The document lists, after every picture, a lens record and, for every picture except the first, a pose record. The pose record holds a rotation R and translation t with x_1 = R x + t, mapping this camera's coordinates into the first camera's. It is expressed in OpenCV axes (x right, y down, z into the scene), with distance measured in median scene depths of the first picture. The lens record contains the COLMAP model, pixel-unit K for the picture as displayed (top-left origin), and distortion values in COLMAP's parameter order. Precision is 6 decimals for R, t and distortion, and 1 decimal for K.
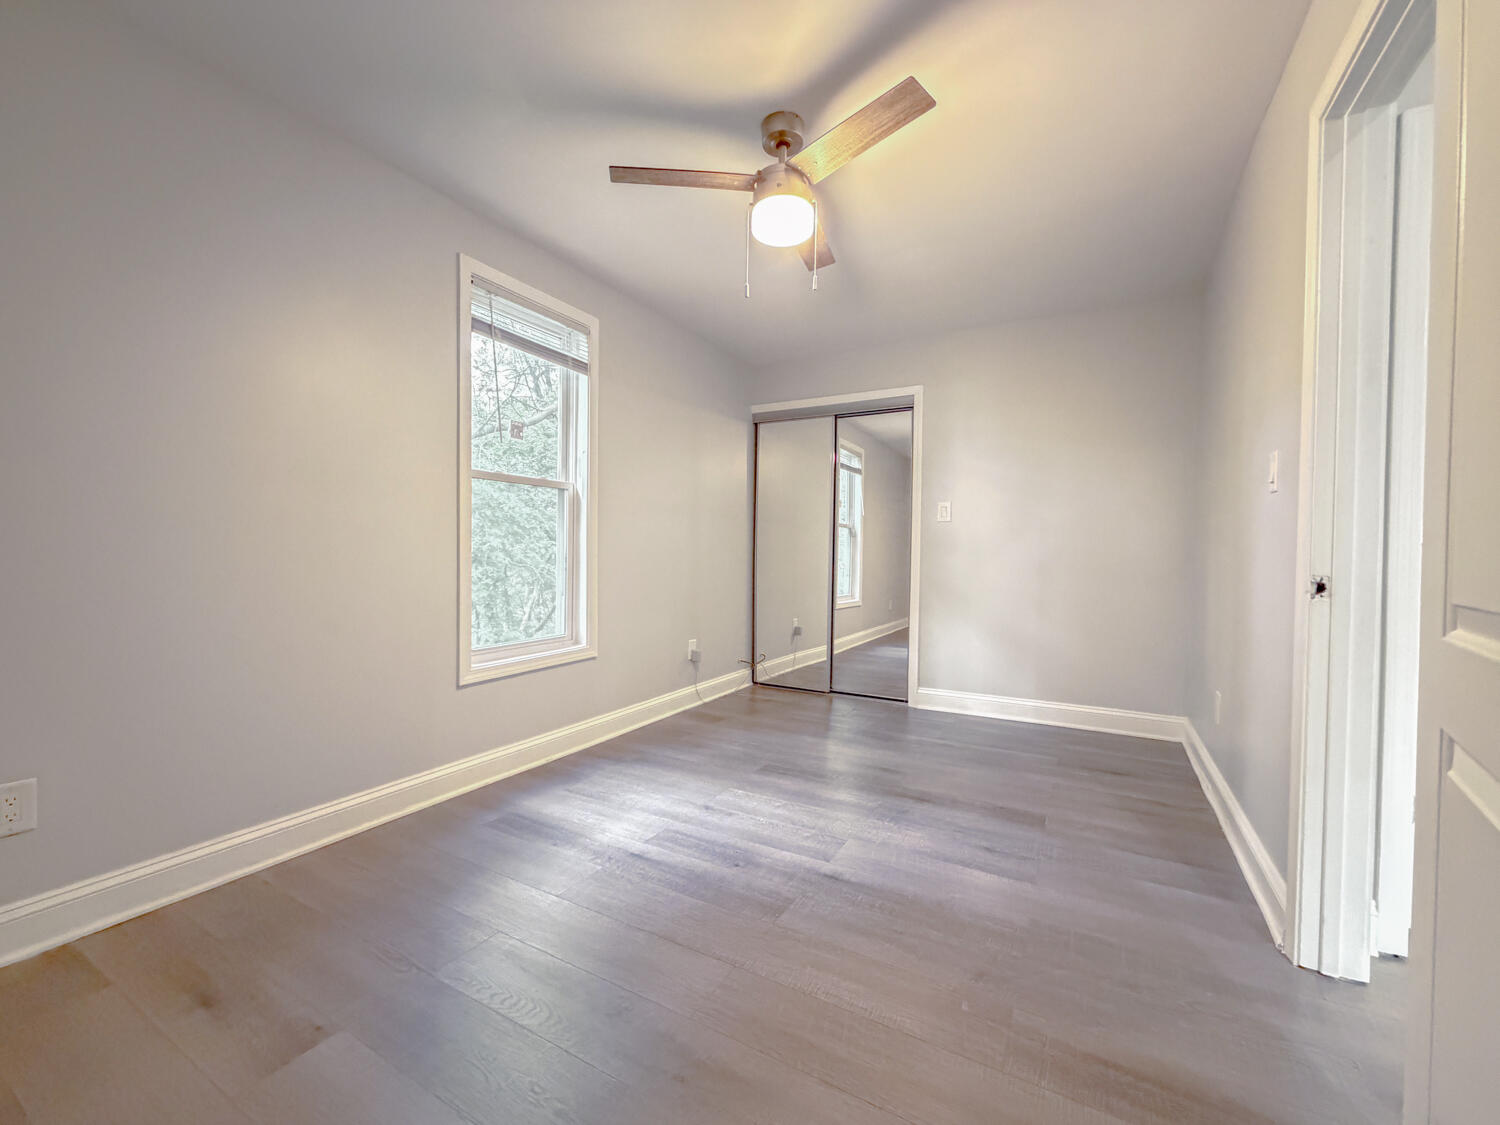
lens RADIAL K [[615.3, 0, 746.1], [0, 615.3, 564.5], [0, 0, 1]] dist [-0.000793, -0.000219]
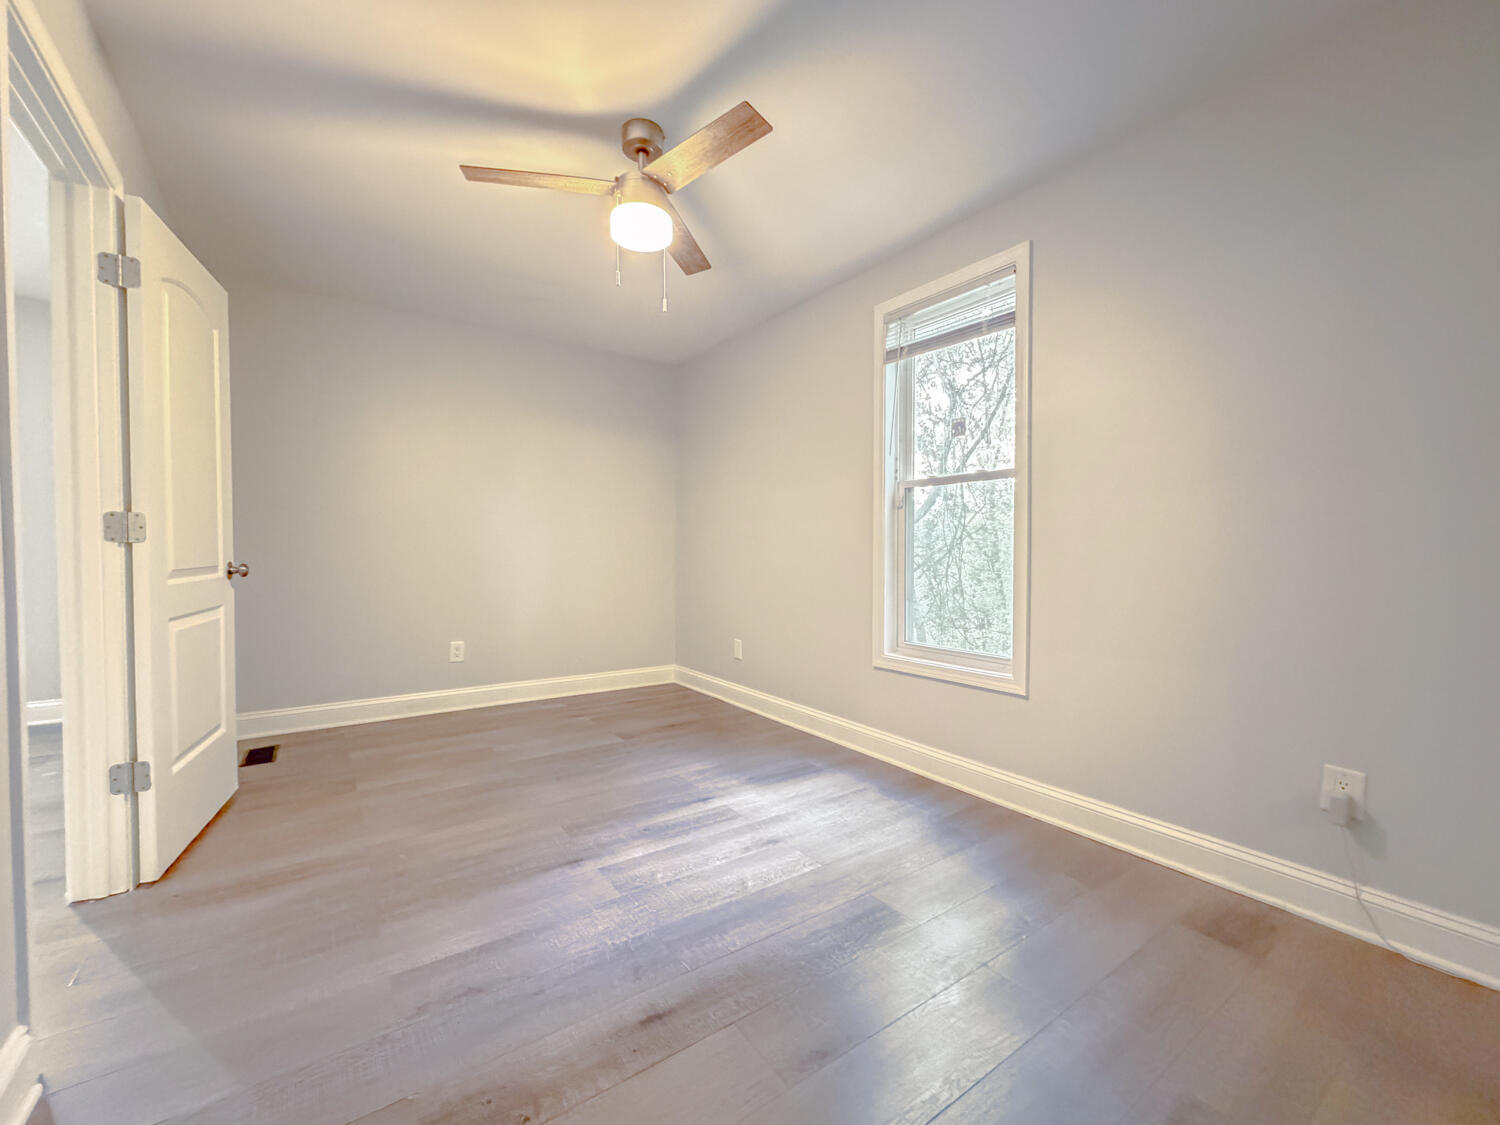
lens RADIAL K [[615.3, 0, 746.1], [0, 615.3, 564.5], [0, 0, 1]] dist [-0.000793, -0.000219]
pose [[-0.429096, 0.010864, -0.903194, 0.846578], [-0.022905, 0.999475, 0.022904, -0.027334], [0.902968, 0.030515, -0.428622, 1.499048]]
